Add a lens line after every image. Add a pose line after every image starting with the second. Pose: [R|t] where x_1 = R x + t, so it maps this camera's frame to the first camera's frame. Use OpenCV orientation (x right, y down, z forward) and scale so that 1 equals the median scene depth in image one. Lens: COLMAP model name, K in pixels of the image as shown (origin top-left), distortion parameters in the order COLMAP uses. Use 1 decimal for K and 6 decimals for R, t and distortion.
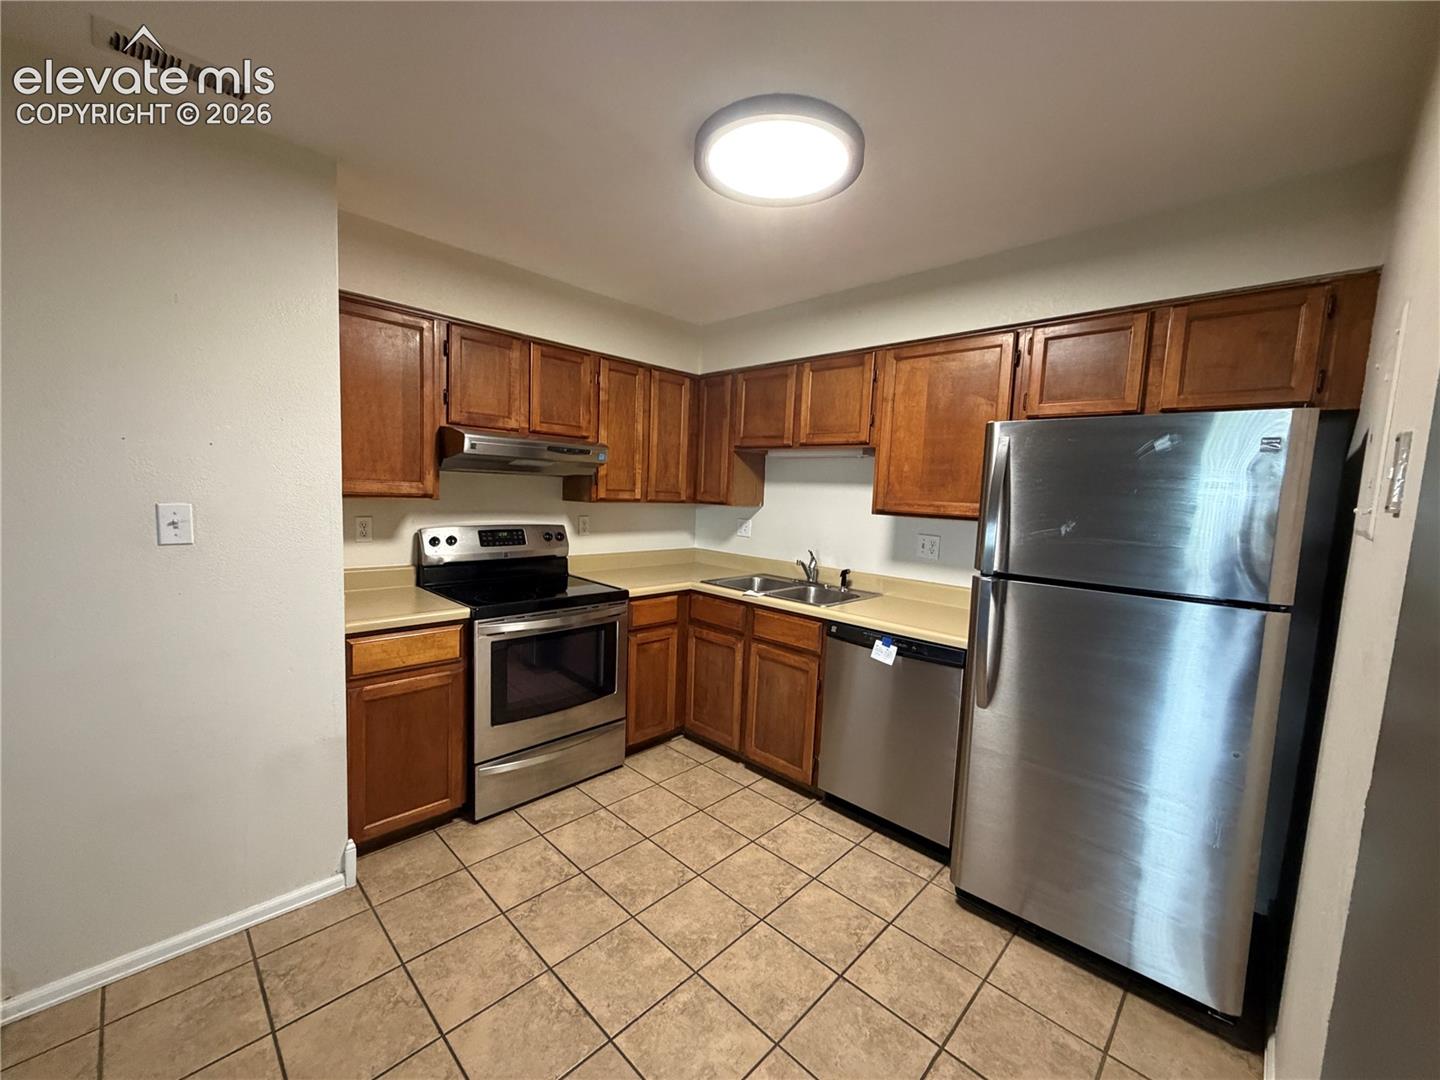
lens RADIAL K [[573.9, 0, 716.3], [0, 573.9, 542.5], [0, 0, 1]] dist [0.000841, 0.000131]
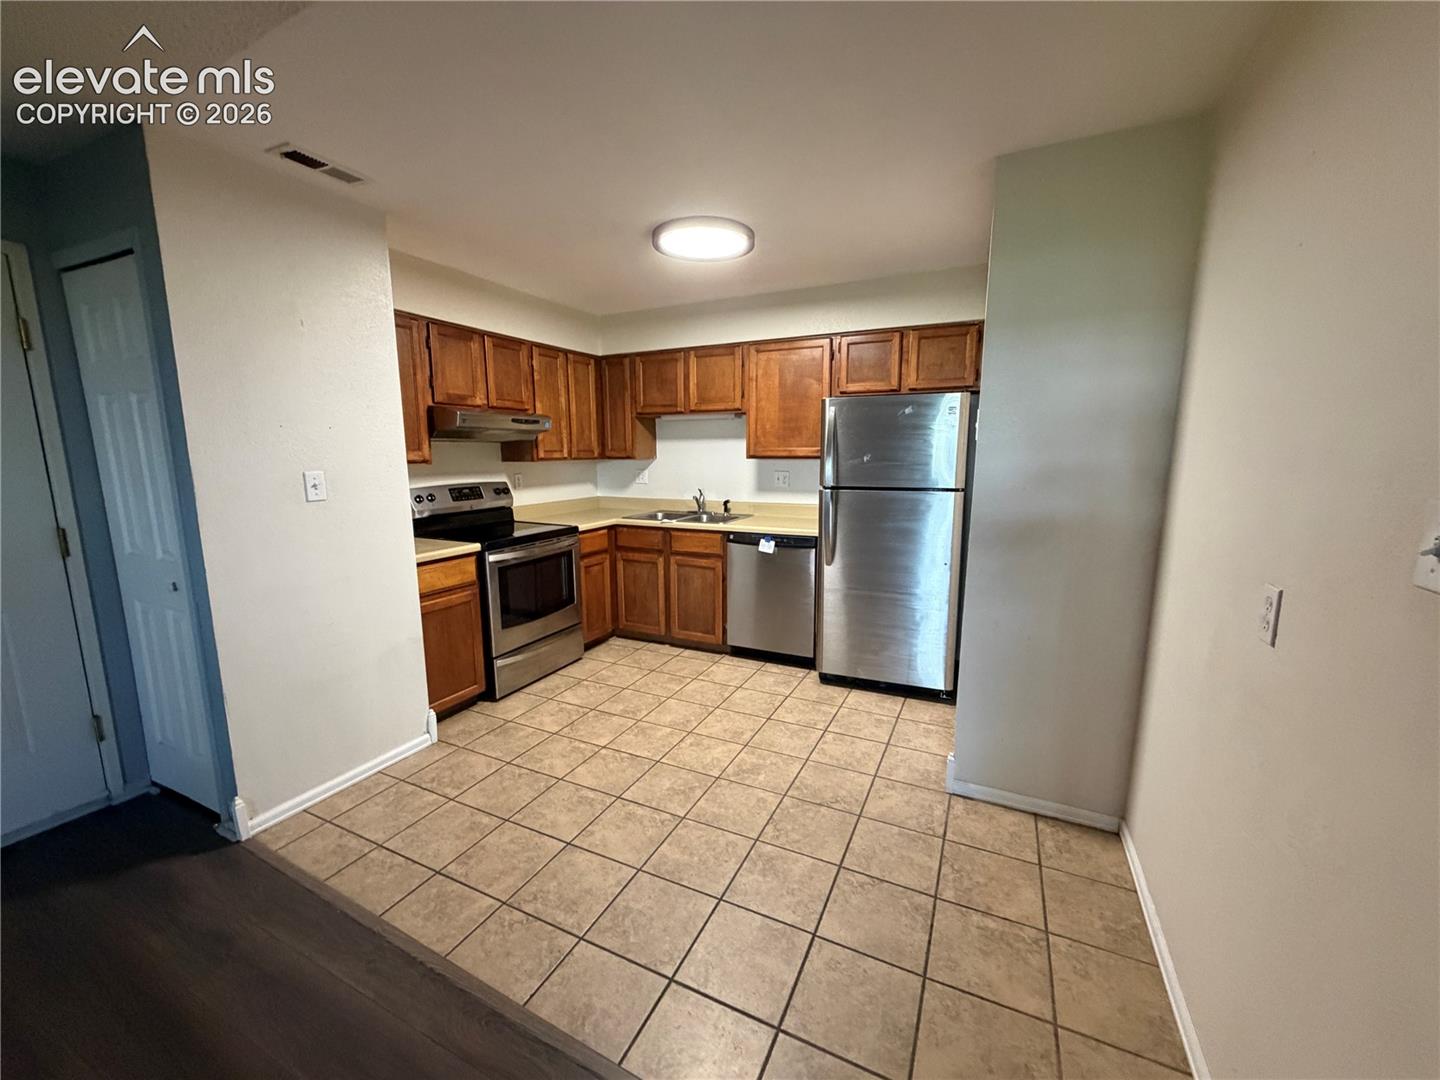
lens RADIAL K [[573.9, 0, 716.3], [0, 573.9, 542.5], [0, 0, 1]] dist [0.000841, 0.000131]
pose [[0.948812, -0.095574, 0.301034, -0.258142], [0.073354, 0.993737, 0.084295, 0.033433], [-0.307205, -0.057898, 0.949880, -0.370707]]
